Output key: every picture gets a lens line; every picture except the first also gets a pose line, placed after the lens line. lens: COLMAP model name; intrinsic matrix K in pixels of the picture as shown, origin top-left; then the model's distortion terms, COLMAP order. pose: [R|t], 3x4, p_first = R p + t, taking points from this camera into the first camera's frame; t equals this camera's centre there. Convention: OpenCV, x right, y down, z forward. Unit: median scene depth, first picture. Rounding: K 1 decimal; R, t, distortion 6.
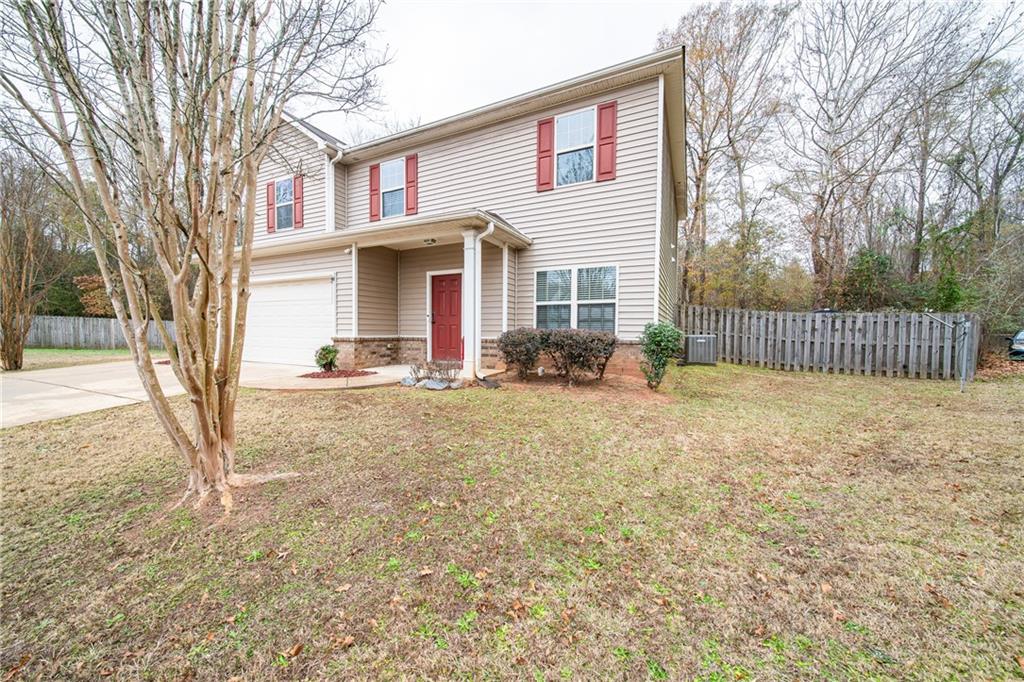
lens RADIAL K [[355.2, 0, 509.6], [0, 355.2, 342.5], [0, 0, 1]] dist [-0.001566, -0.001831]
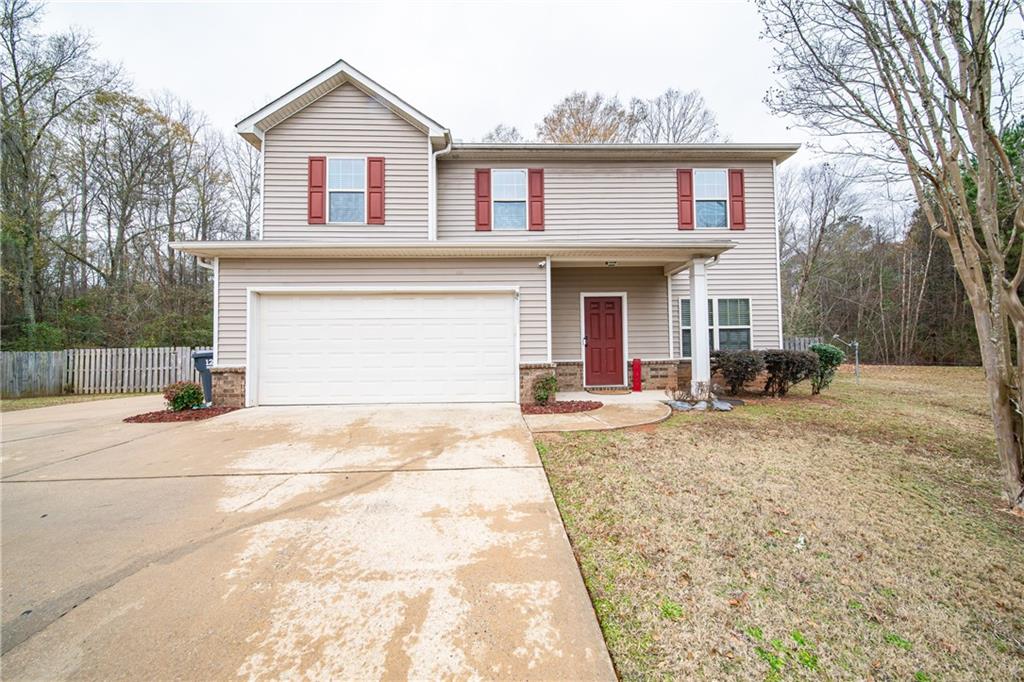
lens RADIAL K [[355.2, 0, 509.6], [0, 355.2, 342.5], [0, 0, 1]] dist [-0.001566, -0.001831]
pose [[0.887148, -0.001441, 0.461483, -0.902389], [0.036450, 0.997090, -0.066958, -0.009556], [-0.460043, 0.076223, 0.884619, 0.272368]]
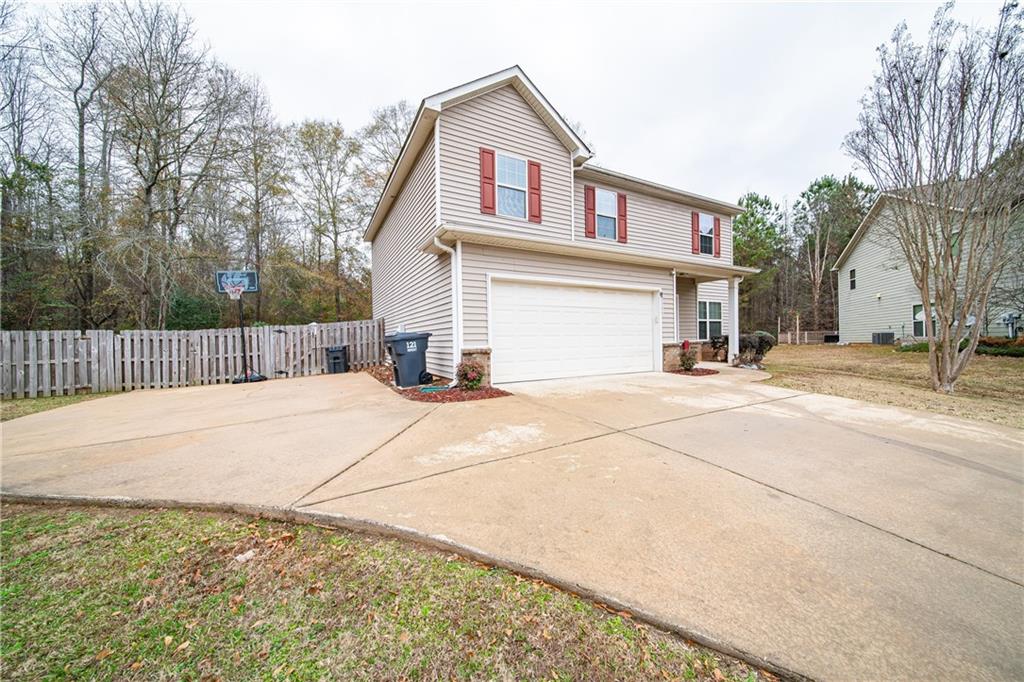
lens RADIAL K [[355.2, 0, 509.6], [0, 355.2, 342.5], [0, 0, 1]] dist [-0.001566, -0.001831]
pose [[0.586380, -0.020758, 0.809770, -1.744141], [0.053371, 0.998489, -0.013053, -0.029876], [-0.808276, 0.050872, 0.586602, 0.726230]]
